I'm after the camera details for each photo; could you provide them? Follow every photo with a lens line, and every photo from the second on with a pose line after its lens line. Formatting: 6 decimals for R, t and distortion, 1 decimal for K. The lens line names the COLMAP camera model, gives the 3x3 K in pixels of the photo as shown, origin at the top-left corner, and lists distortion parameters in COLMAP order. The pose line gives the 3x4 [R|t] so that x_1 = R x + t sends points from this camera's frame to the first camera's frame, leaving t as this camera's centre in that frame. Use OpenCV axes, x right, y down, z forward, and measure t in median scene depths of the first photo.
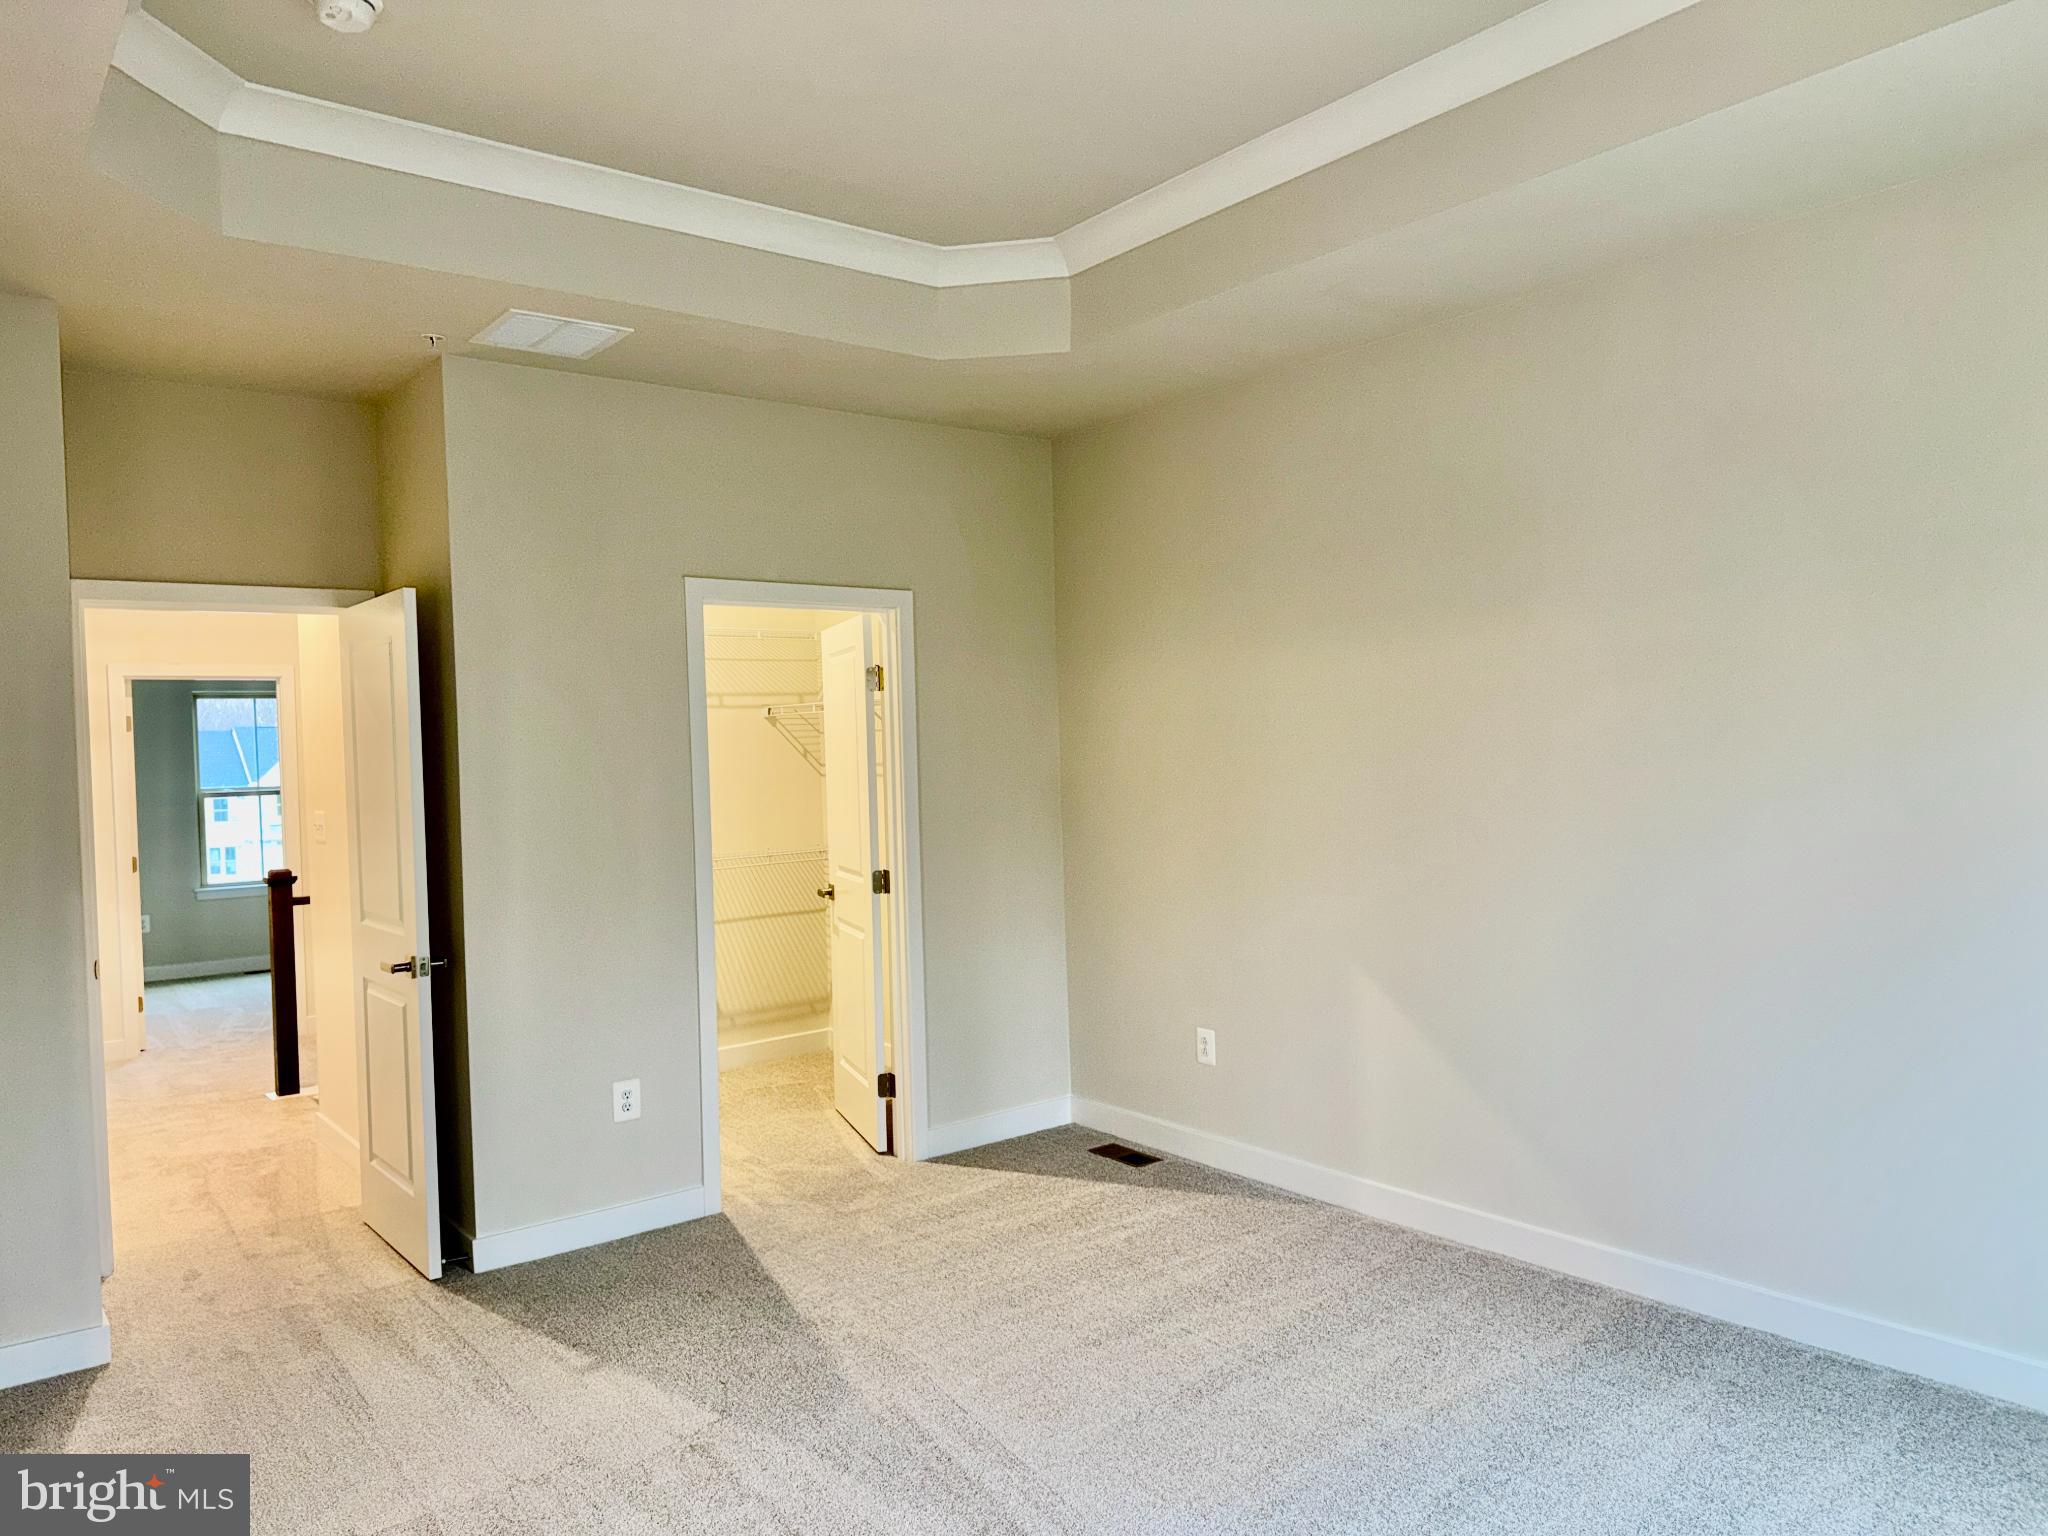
lens RADIAL K [[1430.1, 0, 1020.0], [0, 1430.1, 782.4], [0, 0, 1]] dist [0.123656, -0.137880]
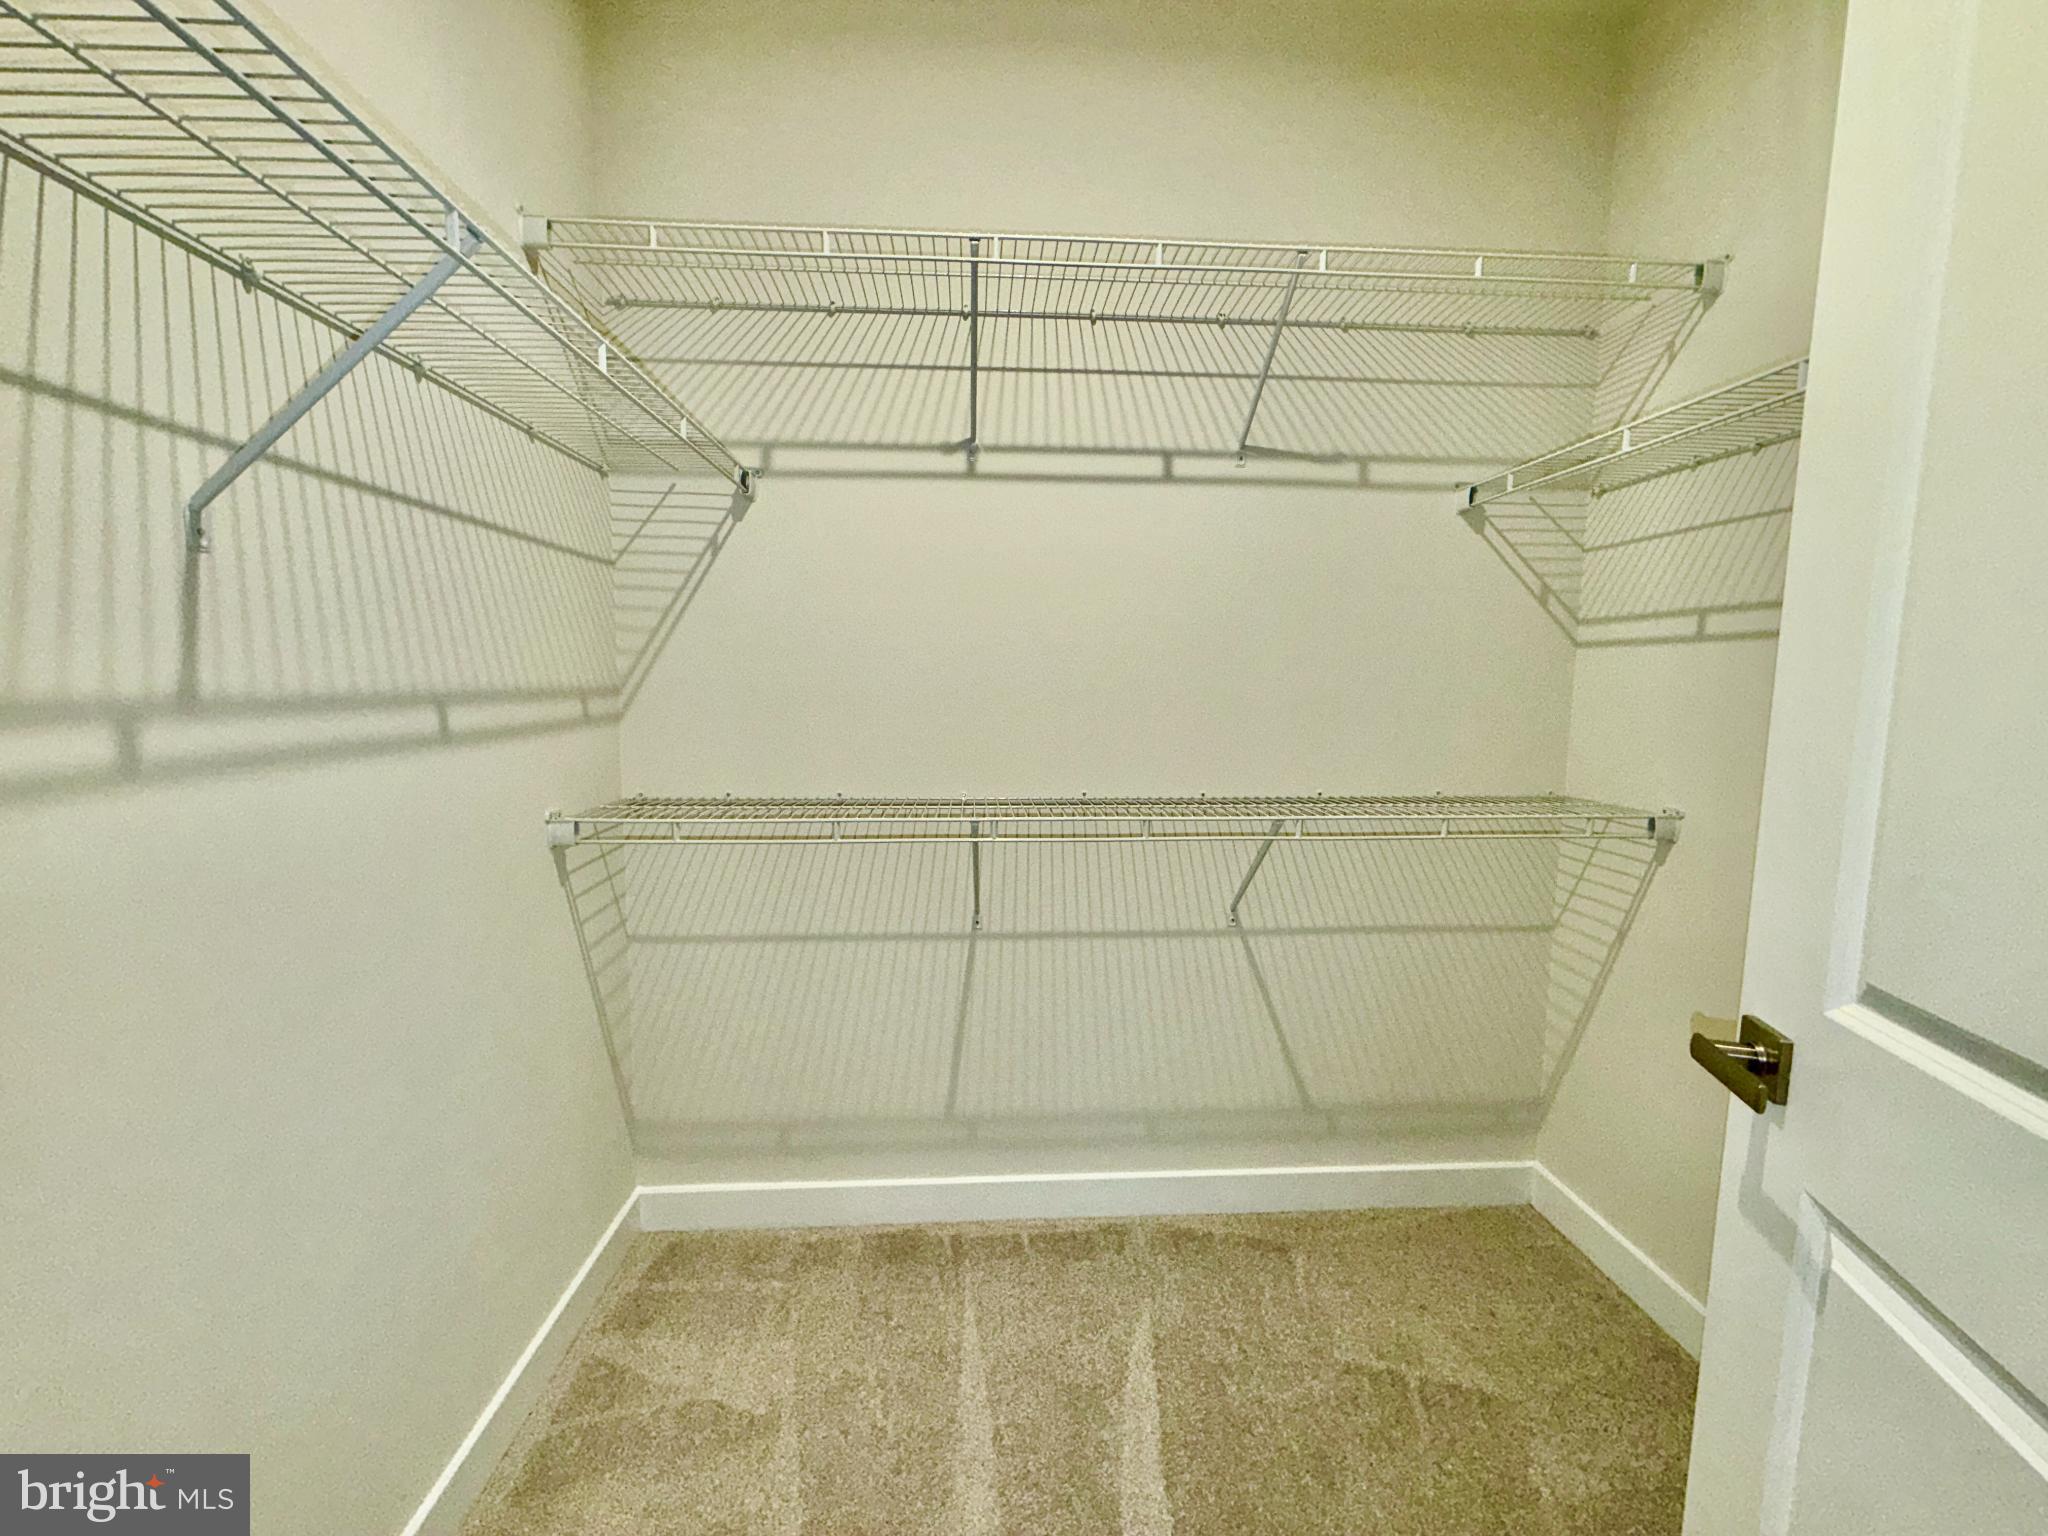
lens RADIAL K [[812.9, 0, 1019.2], [0, 812.9, 765.5], [0, 0, 1]] dist [-0.002309, 0.000302]
pose [[0.819494, 0.096776, -0.564857, -0.138193], [-0.048915, 0.993854, 0.099309, 0.017102], [0.570996, -0.053753, 0.819191, 0.700627]]
